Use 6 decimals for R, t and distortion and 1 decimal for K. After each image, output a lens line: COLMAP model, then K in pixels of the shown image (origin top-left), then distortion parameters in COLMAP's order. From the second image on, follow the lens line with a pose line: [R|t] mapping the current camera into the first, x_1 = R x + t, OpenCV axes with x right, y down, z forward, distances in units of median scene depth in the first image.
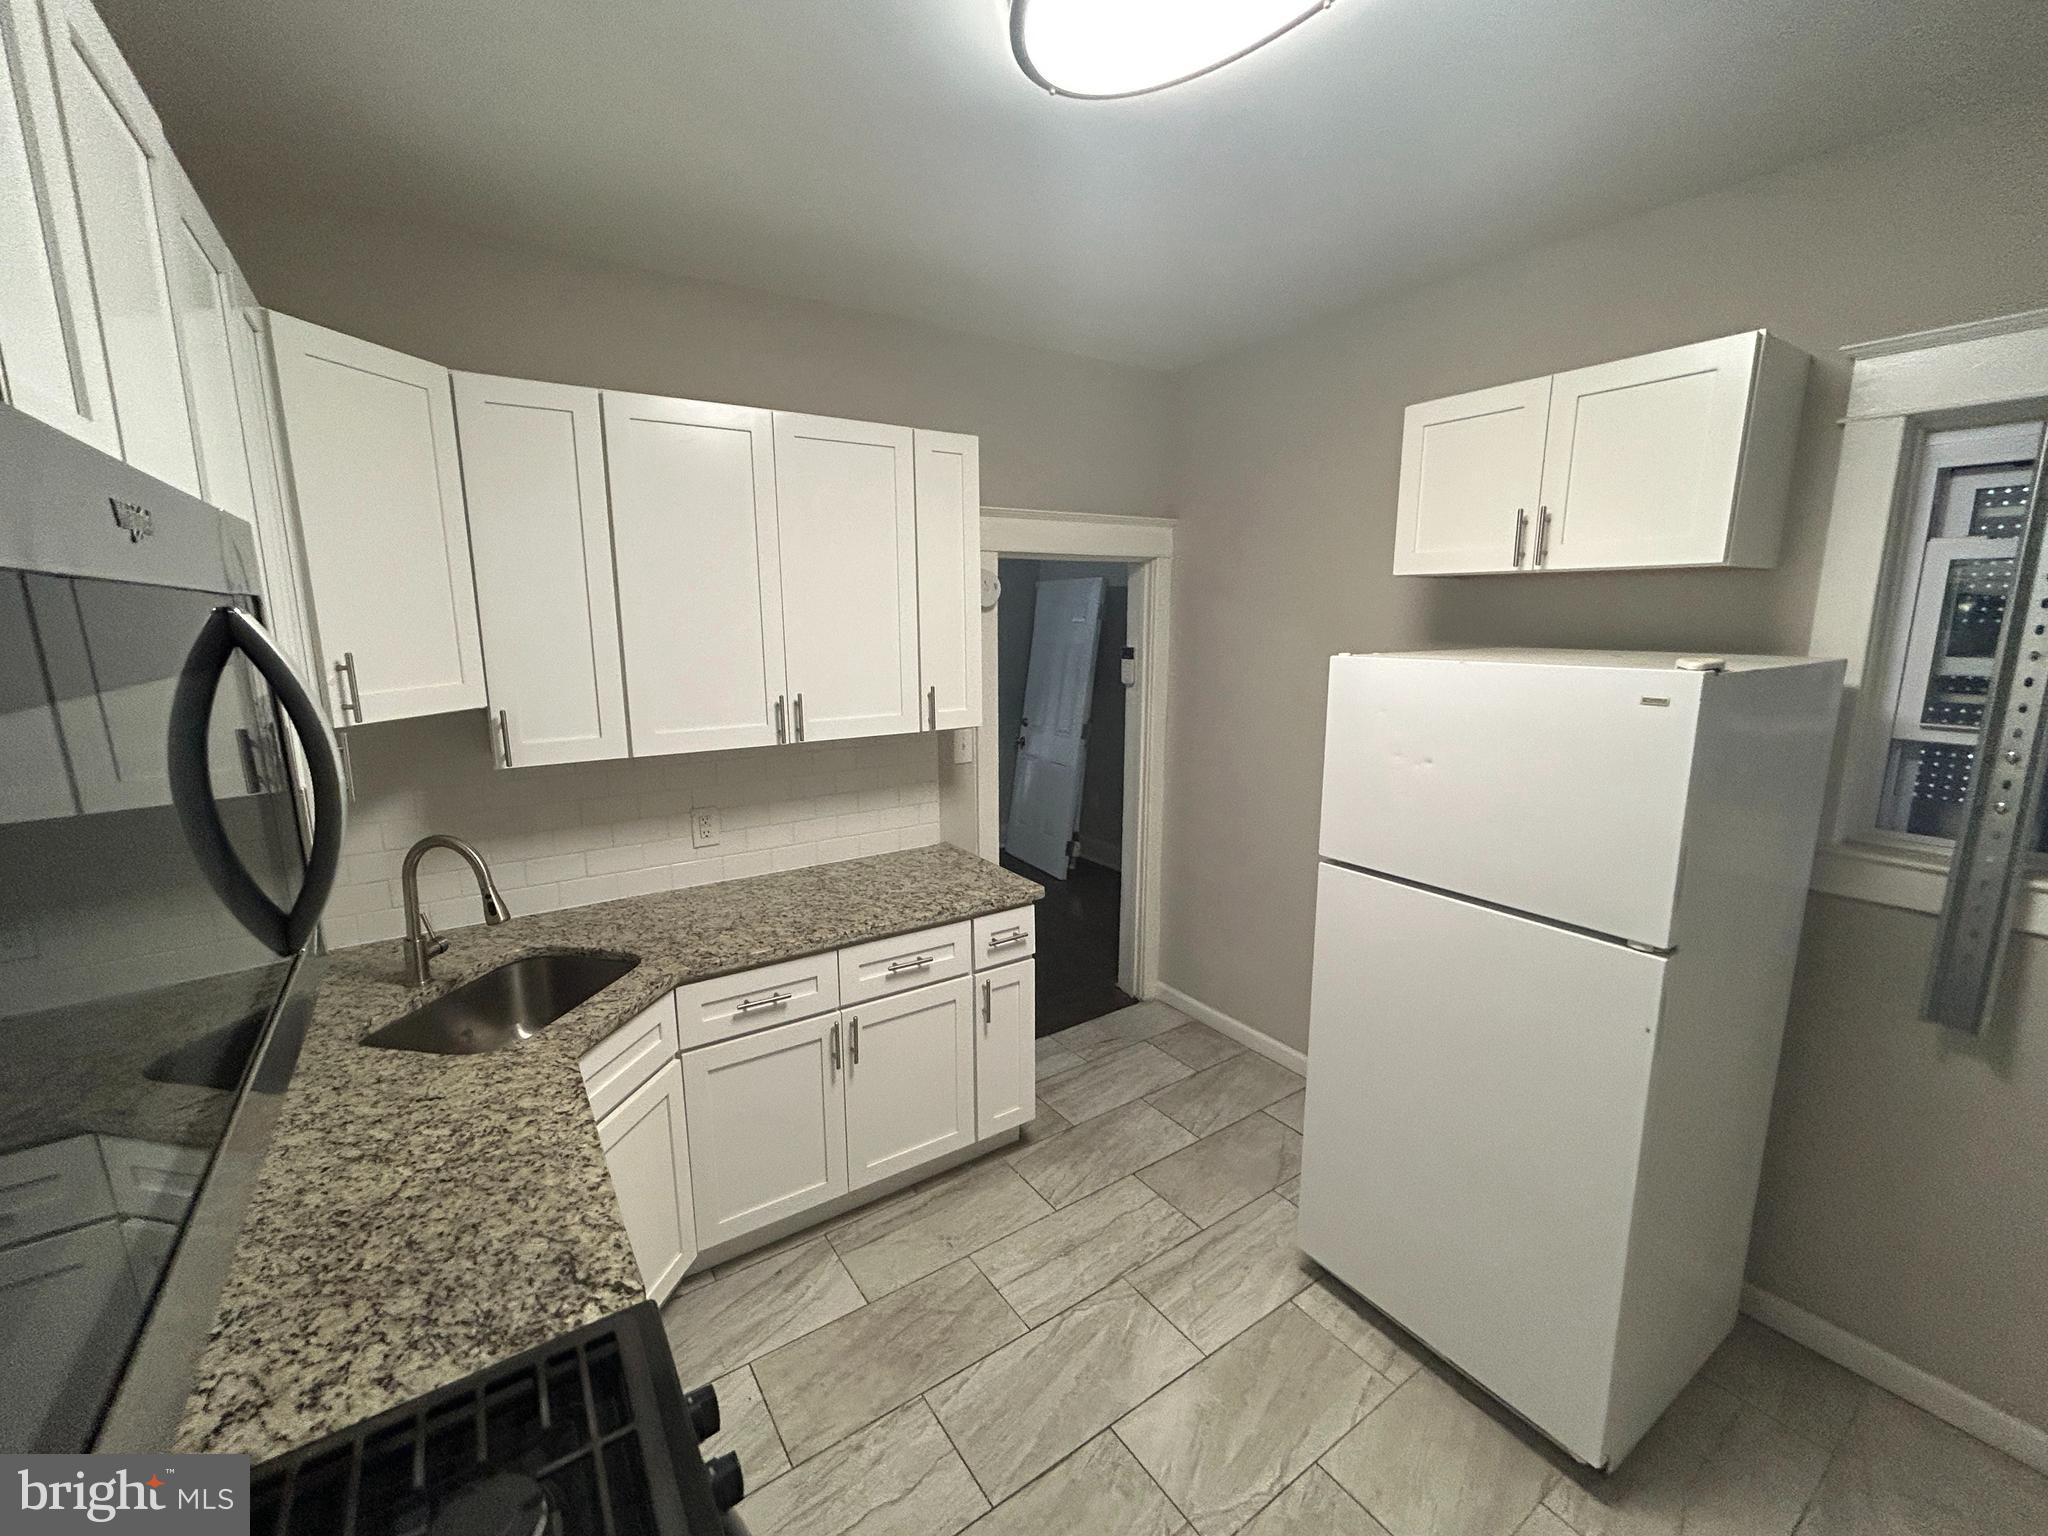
lens RADIAL K [[834.4, 0, 1021.8], [0, 834.4, 767.2], [0, 0, 1]] dist [0.001427, 0.000140]
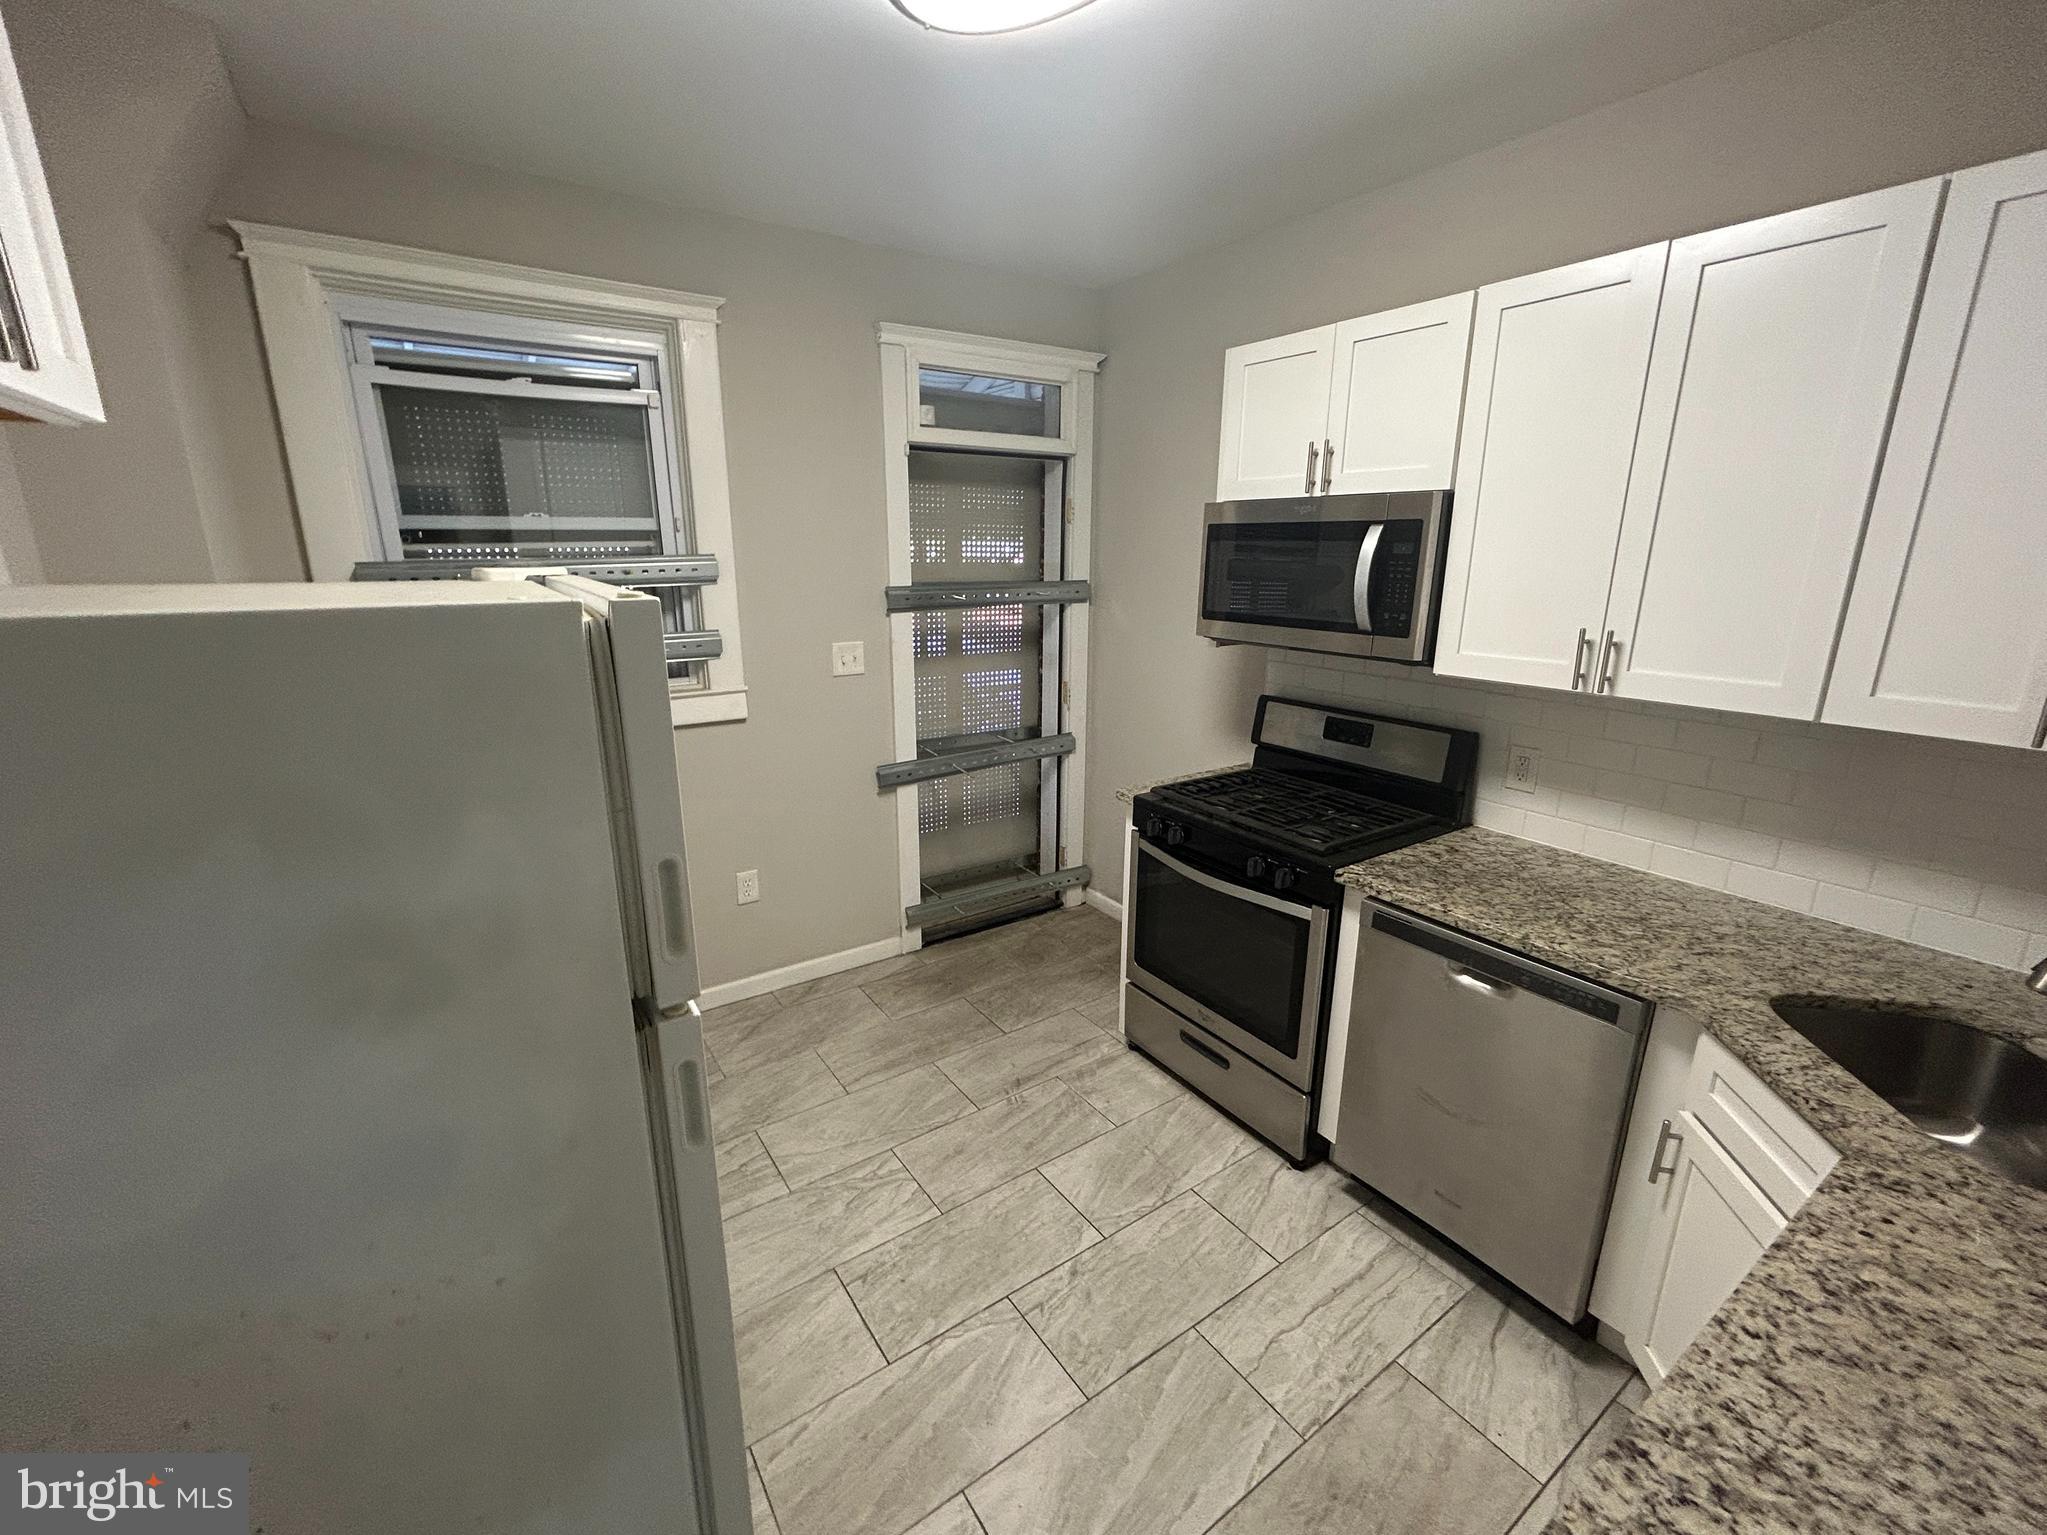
lens RADIAL K [[834.0, 0, 1018.7], [0, 834.0, 761.9], [0, 0, 1]] dist [0.001427, 0.000140]
pose [[-0.999997, 0.002401, -0.000063, 0.199975], [0.002146, 0.905107, 0.425179, -0.288805], [0.001077, 0.425177, -0.905110, 1.687820]]
